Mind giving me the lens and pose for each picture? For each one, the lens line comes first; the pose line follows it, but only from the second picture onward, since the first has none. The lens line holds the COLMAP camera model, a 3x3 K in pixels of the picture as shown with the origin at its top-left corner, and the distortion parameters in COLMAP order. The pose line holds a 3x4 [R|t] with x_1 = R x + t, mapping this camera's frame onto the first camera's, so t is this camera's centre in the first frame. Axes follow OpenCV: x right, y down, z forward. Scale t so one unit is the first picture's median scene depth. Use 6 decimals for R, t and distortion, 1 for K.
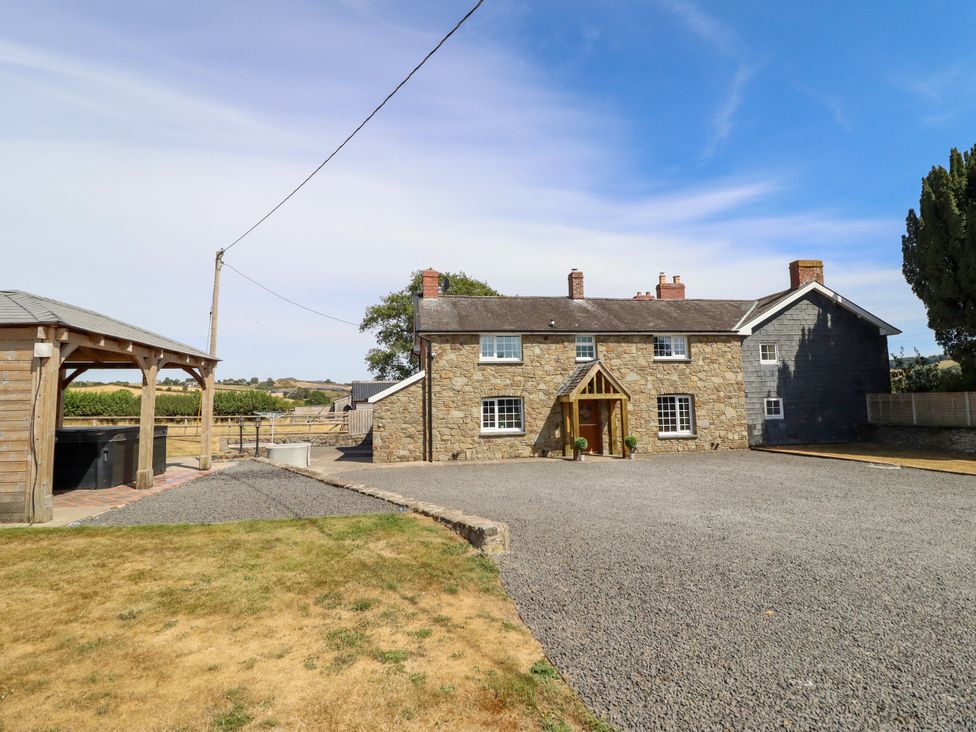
lens RADIAL K [[501.1, 0, 488.8], [0, 501.1, 354.1], [0, 0, 1]] dist [0.002167, -0.020532]
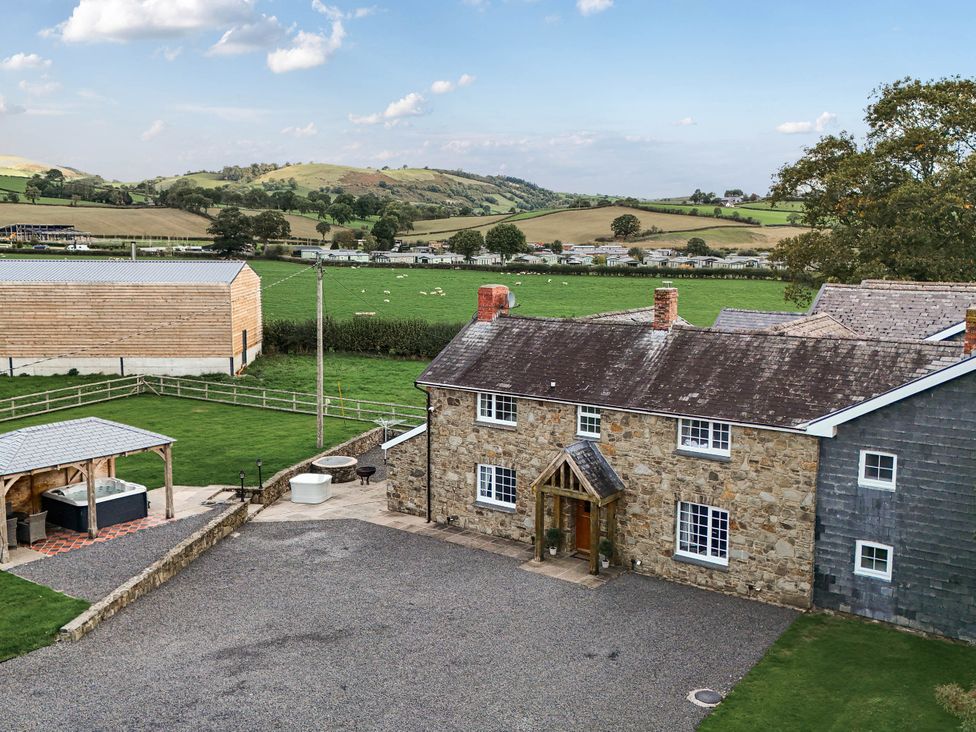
lens RADIAL K [[954.1, 0, 488.0], [0, 954.1, 366.0], [0, 0, 1]] dist [0.145131, -0.299582]
pose [[0.702352, 0.119495, -0.701729, 1.071338], [0.047880, 0.975646, 0.214062, -0.403620], [0.710218, -0.183946, 0.679525, -0.076958]]
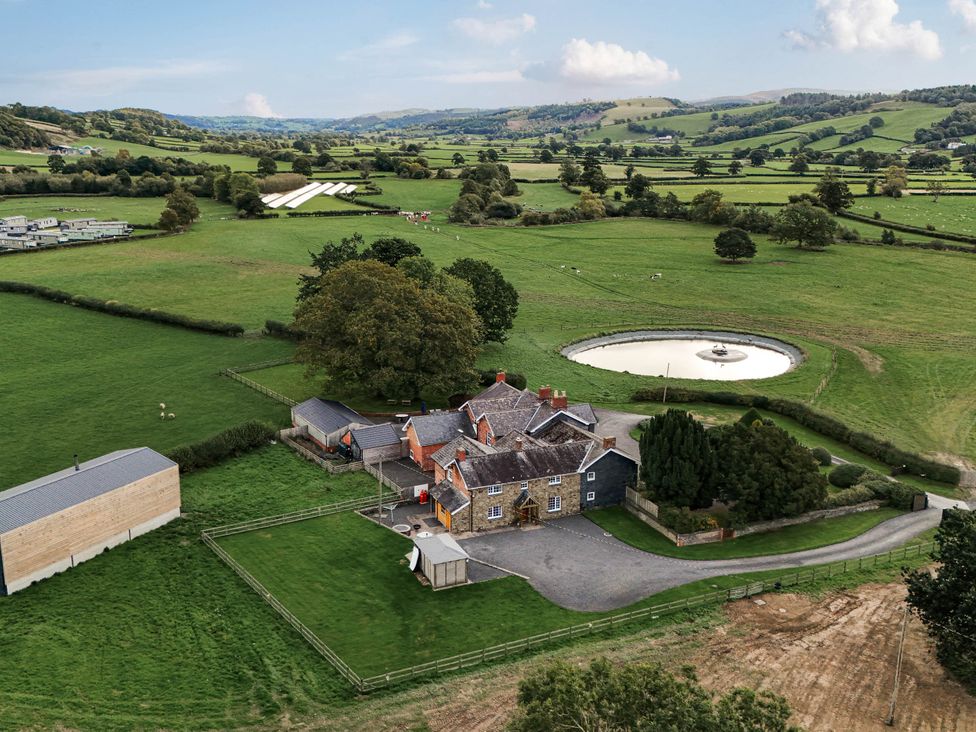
lens RADIAL K [[954.1, 0, 488.0], [0, 954.1, 366.0], [0, 0, 1]] dist [0.145131, -0.299582]
pose [[0.965800, -0.036270, 0.256740, -1.263610], [-0.051182, 0.944019, 0.325897, -2.230135], [-0.254188, -0.327892, 0.909877, -3.337834]]
